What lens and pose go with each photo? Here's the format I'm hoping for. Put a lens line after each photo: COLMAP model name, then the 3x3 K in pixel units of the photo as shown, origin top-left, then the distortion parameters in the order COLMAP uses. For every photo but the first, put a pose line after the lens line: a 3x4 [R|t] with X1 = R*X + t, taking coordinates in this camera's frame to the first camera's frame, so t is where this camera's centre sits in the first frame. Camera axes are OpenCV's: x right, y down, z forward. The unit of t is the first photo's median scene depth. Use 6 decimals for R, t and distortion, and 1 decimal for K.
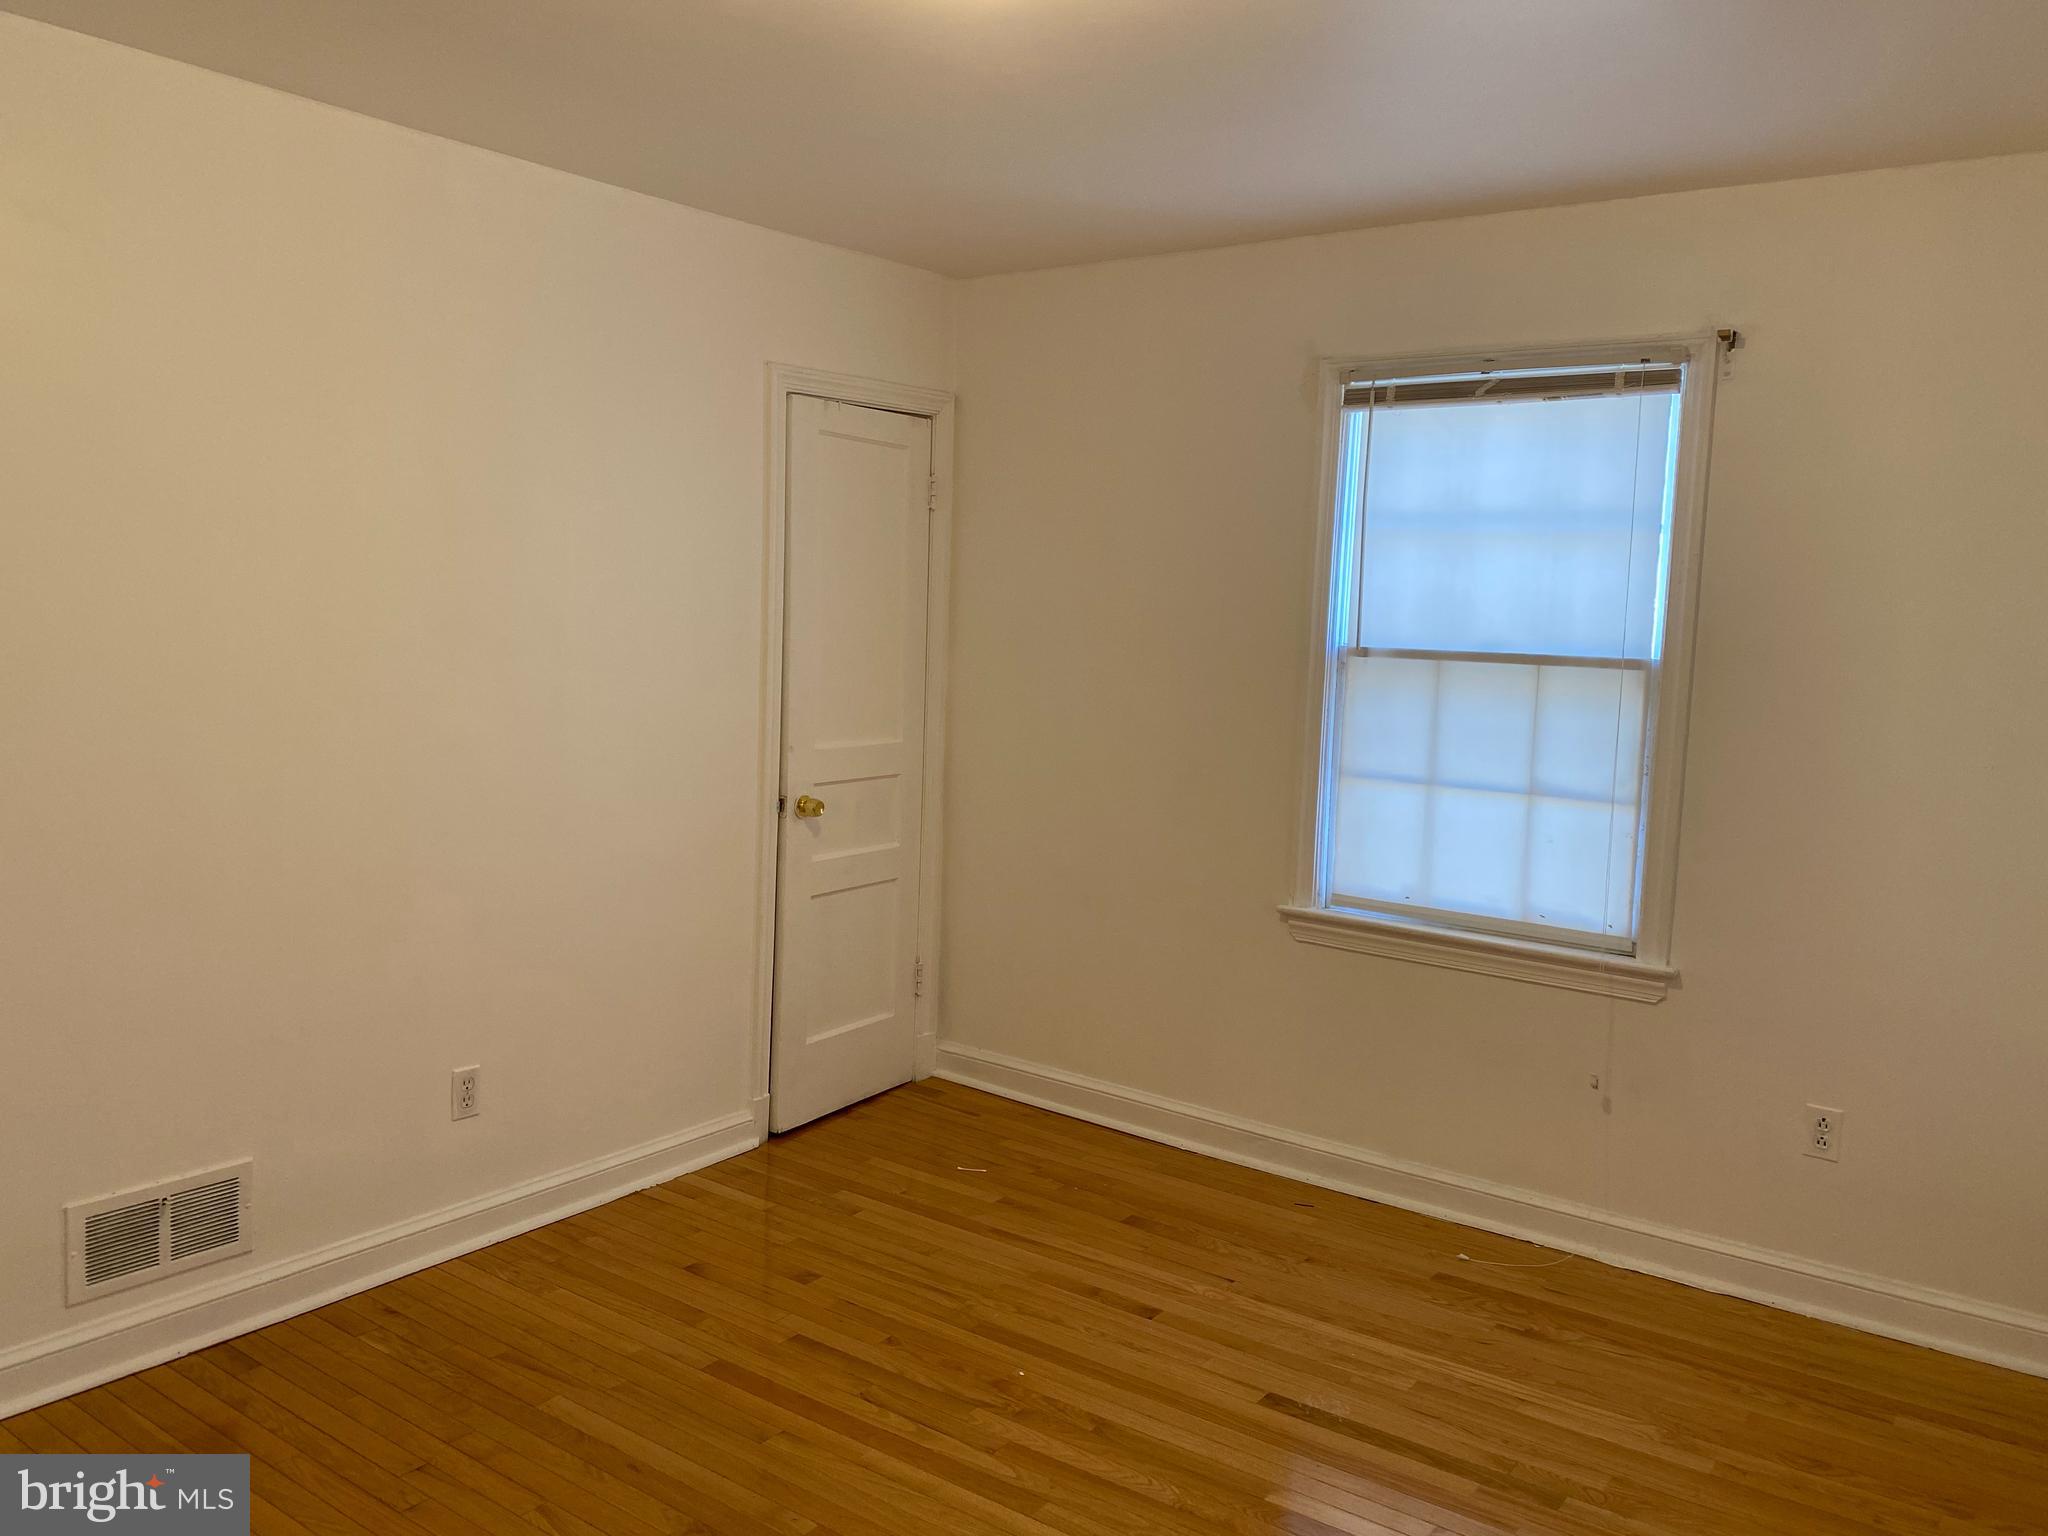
lens RADIAL K [[1633.0, 0, 1024.0], [0, 1633.0, 768.0], [0, 0, 1]] dist [0.043603, -0.007545]
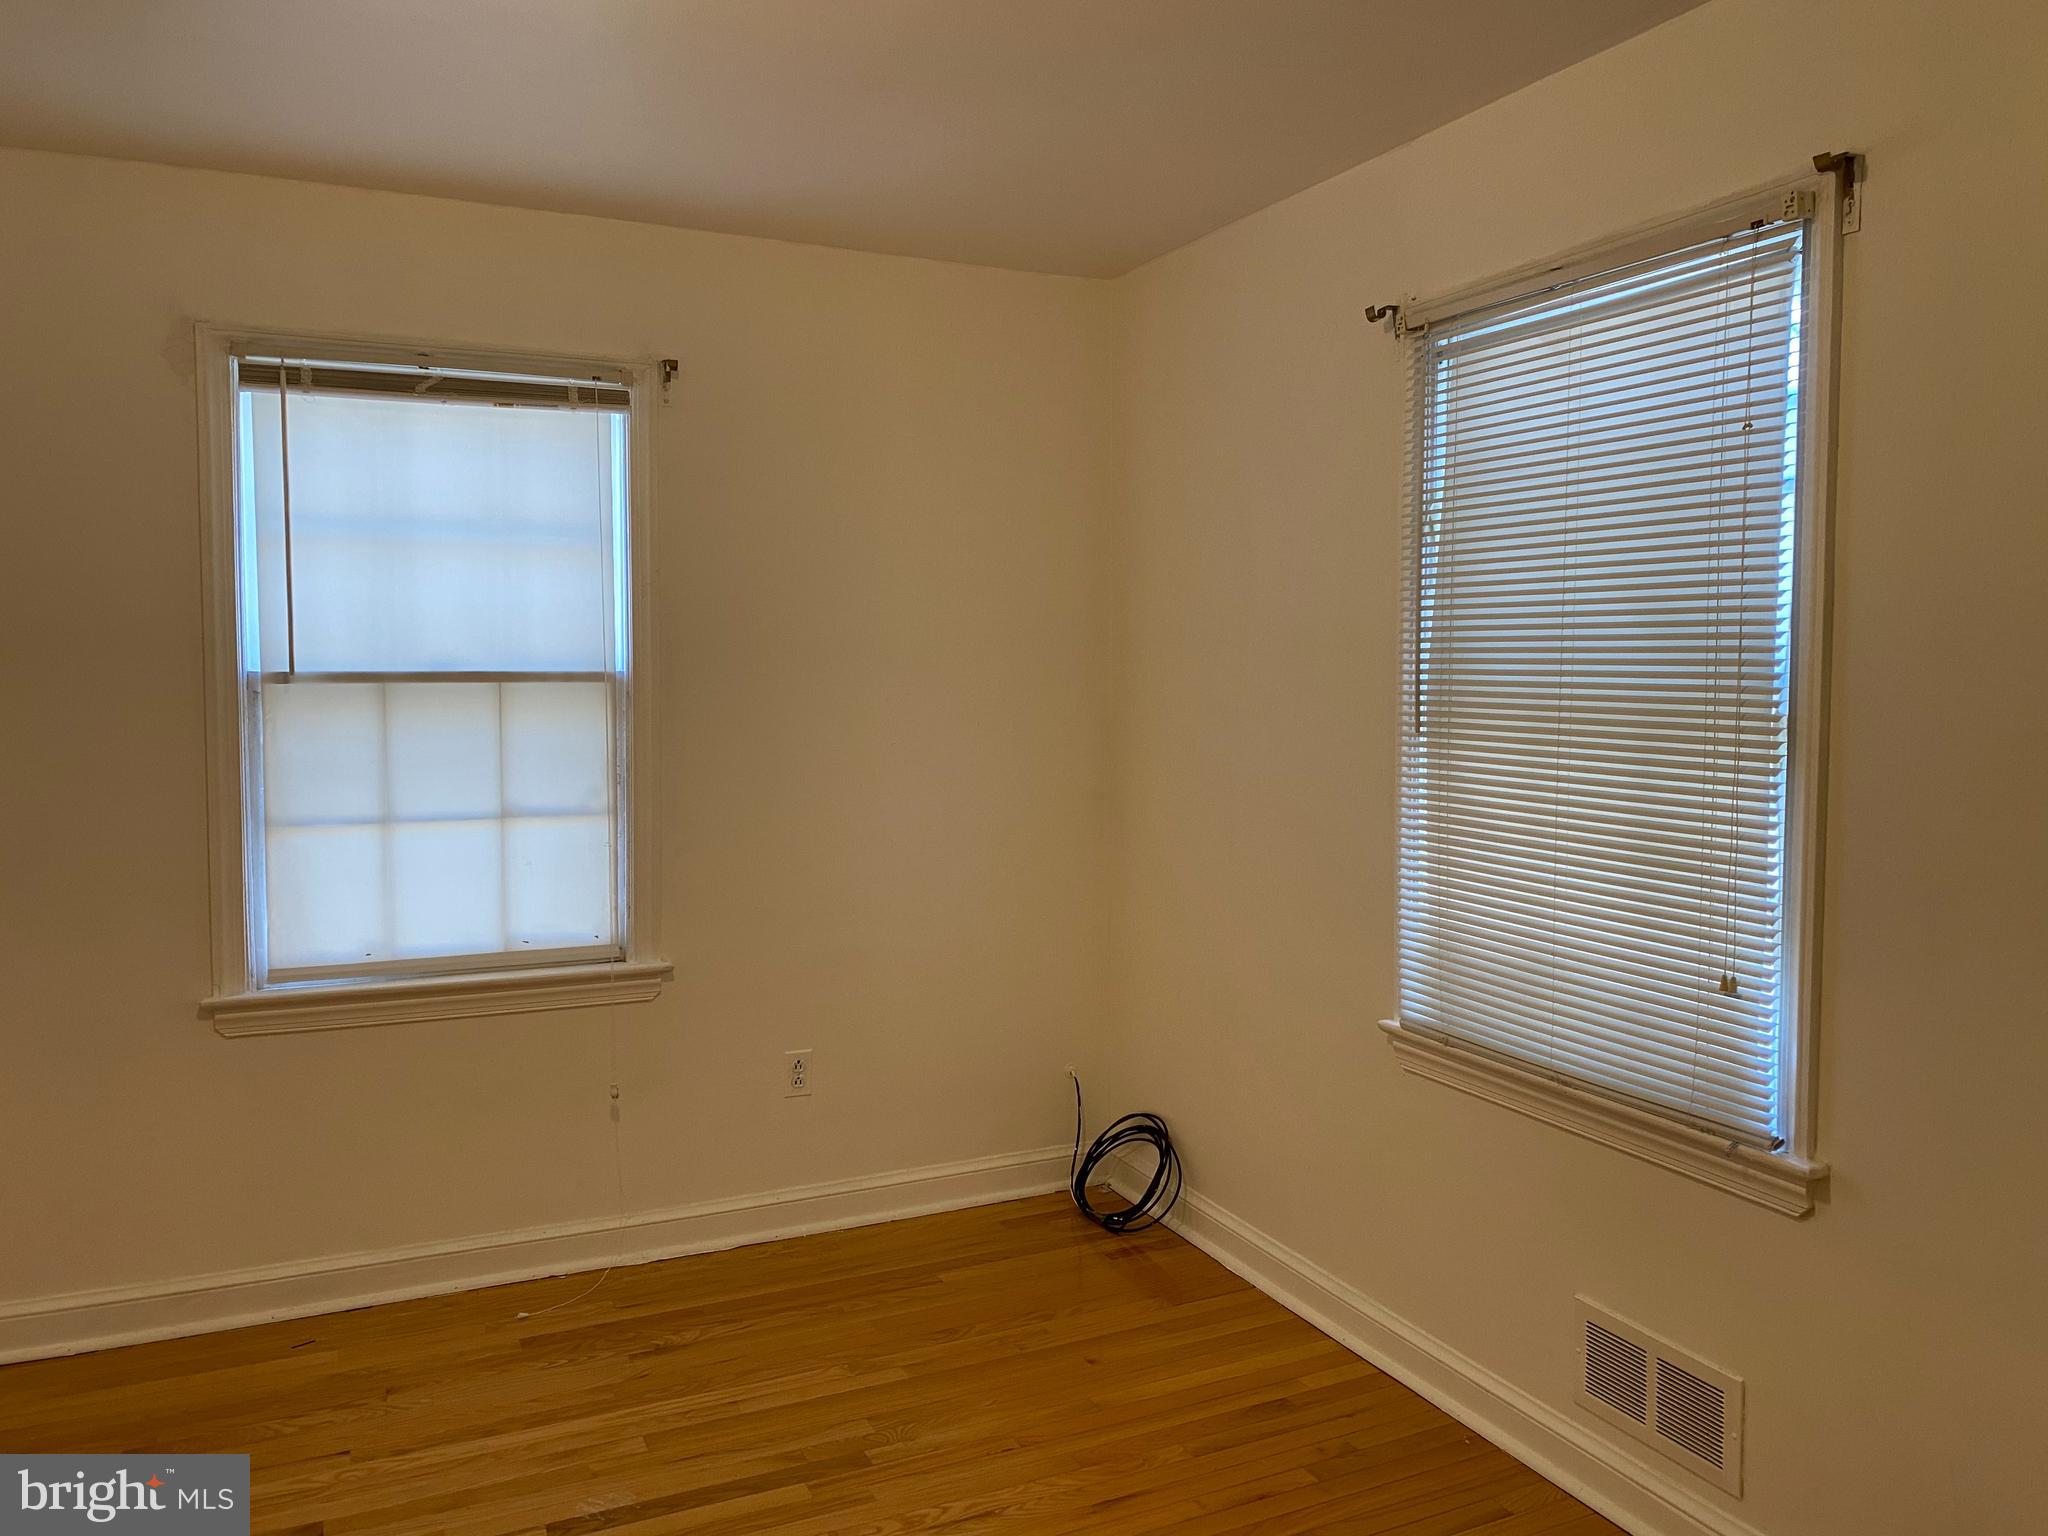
lens RADIAL K [[1633.0, 0, 1024.0], [0, 1633.0, 768.0], [0, 0, 1]] dist [0.043603, -0.007545]
pose [[0.479263, -0.099667, 0.871994, -0.386263], [0.101139, 0.993184, 0.057931, -0.038432], [-0.871824, 0.060429, 0.486077, 0.277518]]
